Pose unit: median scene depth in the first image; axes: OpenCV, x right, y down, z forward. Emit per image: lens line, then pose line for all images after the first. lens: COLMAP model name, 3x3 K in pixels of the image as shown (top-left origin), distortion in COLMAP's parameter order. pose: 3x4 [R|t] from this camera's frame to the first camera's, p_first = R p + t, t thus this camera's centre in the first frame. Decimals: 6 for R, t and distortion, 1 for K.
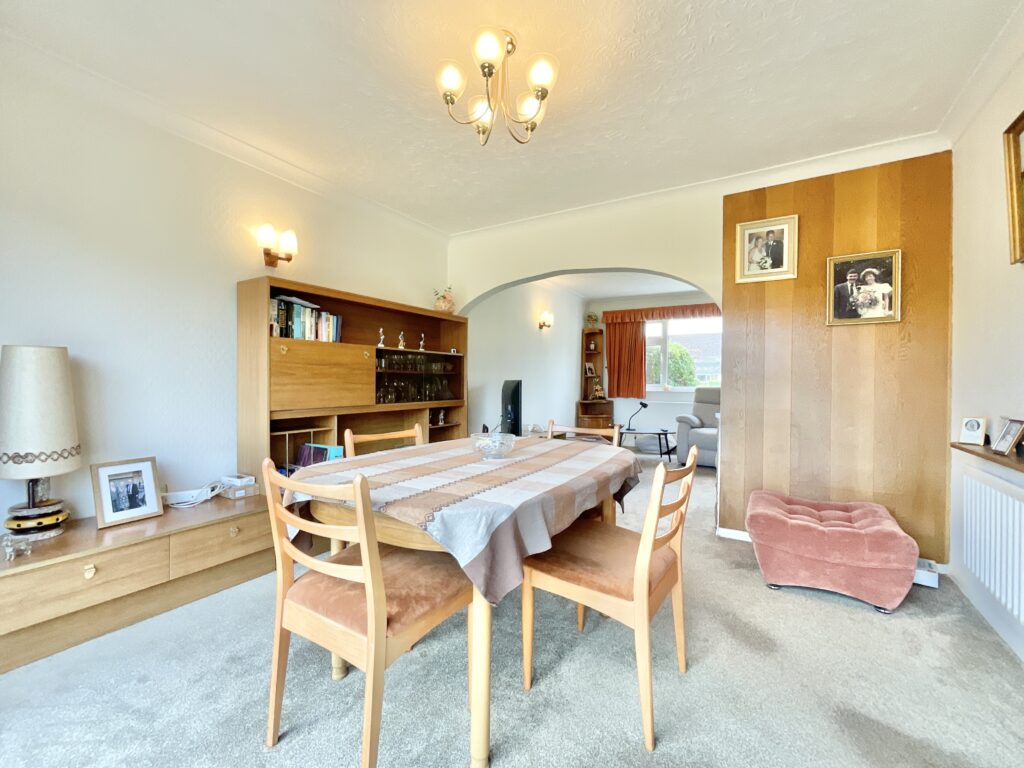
lens RADIAL K [[420.3, 0, 509.9], [0, 420.3, 382.5], [0, 0, 1]] dist [-0.001667, 0.000031]
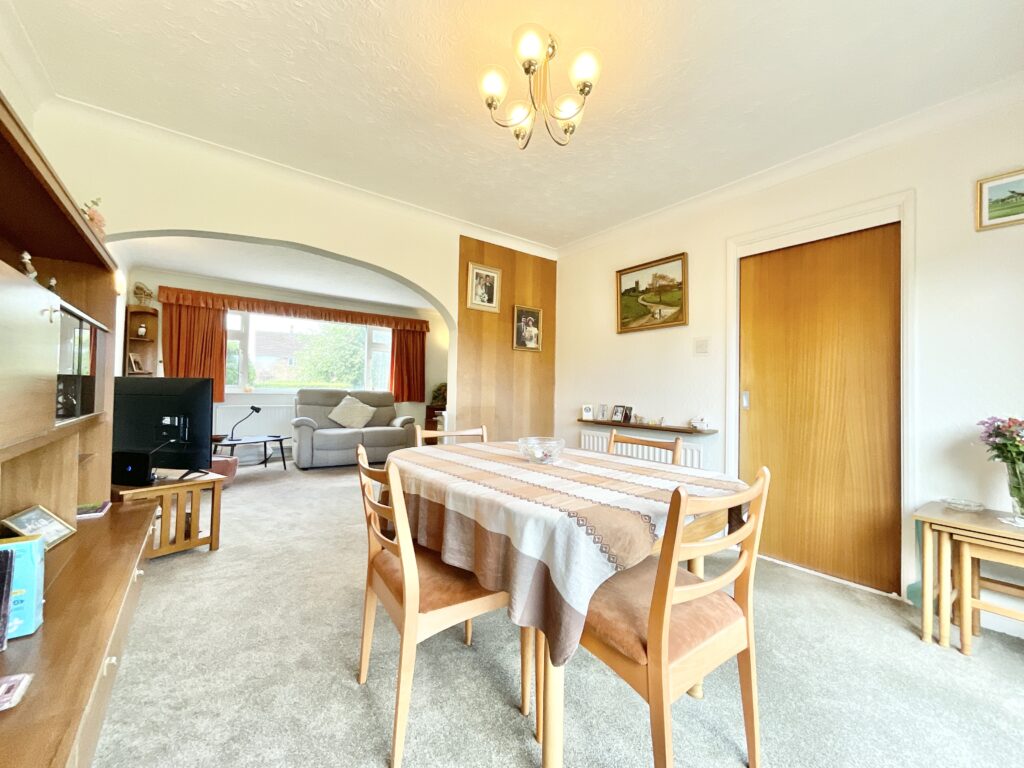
lens RADIAL K [[420.3, 0, 507.9], [0, 420.3, 384.0], [0, 0, 1]] dist [-0.001667, 0.000031]
pose [[0.388478, 0.023222, 0.921165, -0.597774], [-0.018099, 0.999682, -0.017569, 0.016200], [-0.921280, -0.009847, 0.388774, 0.396626]]
